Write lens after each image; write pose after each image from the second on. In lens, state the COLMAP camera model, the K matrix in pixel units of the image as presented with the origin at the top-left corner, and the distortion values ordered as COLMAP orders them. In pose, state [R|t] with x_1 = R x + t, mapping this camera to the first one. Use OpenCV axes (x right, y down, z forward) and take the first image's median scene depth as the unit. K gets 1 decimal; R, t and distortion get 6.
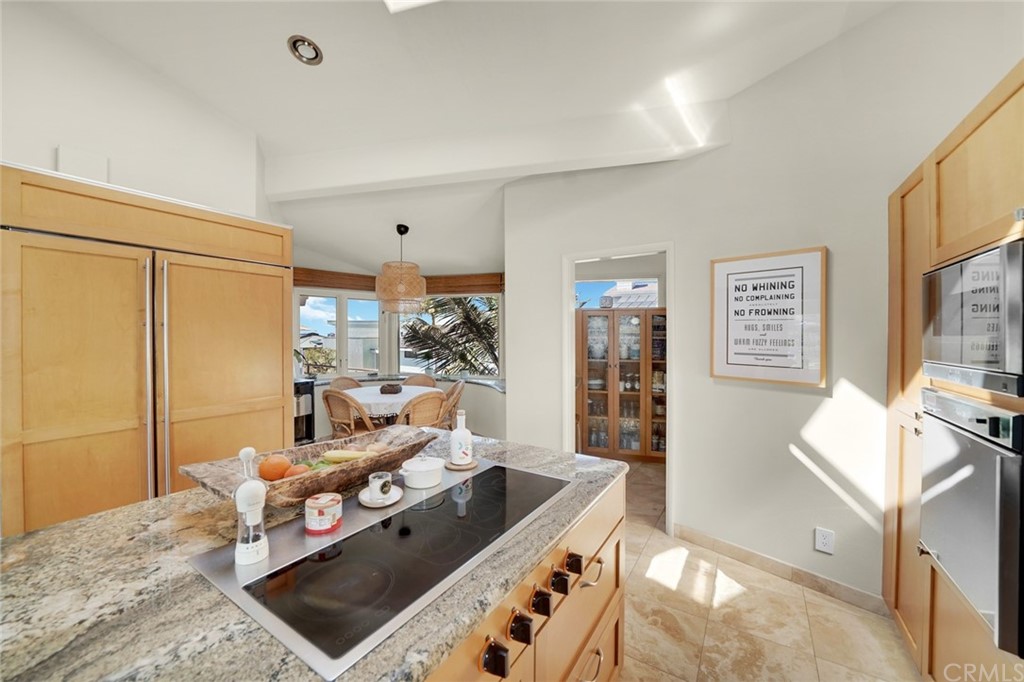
lens RADIAL K [[379.8, 0, 499.7], [0, 379.8, 339.8], [0, 0, 1]] dist [-0.000035, 0.000010]
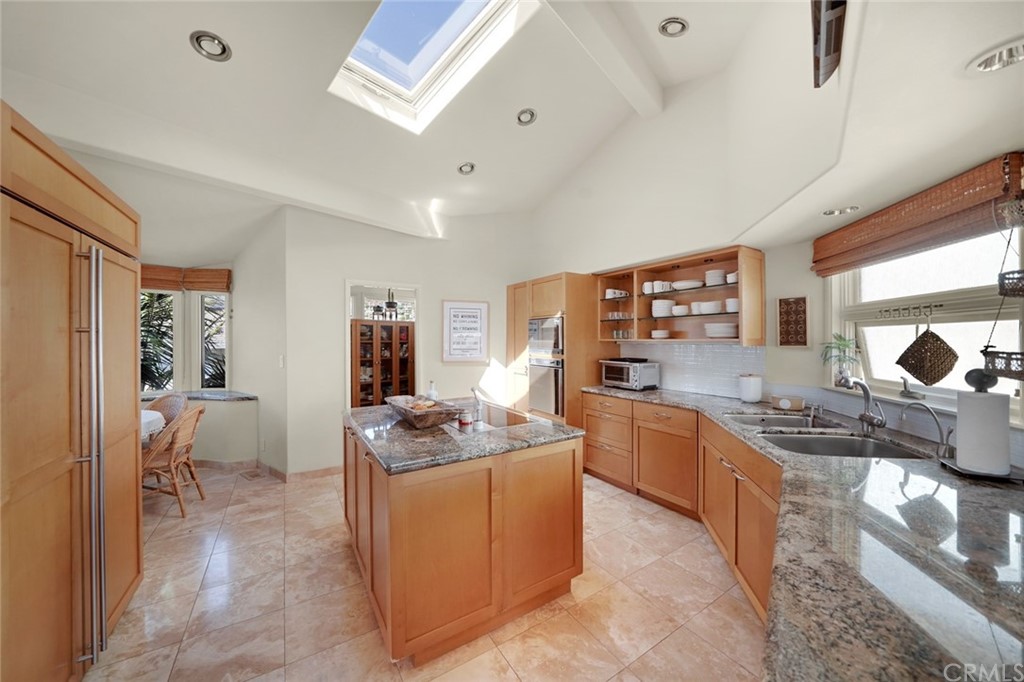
lens RADIAL K [[369.4, 0, 515.3], [0, 369.4, 339.8], [0, 0, 1]] dist [-0.018235, 0.000134]
pose [[0.414949, 0.001866, 0.909843, -0.563588], [0.011559, 0.999906, -0.007322, 0.002843], [-0.909771, 0.013555, 0.414889, -0.042525]]
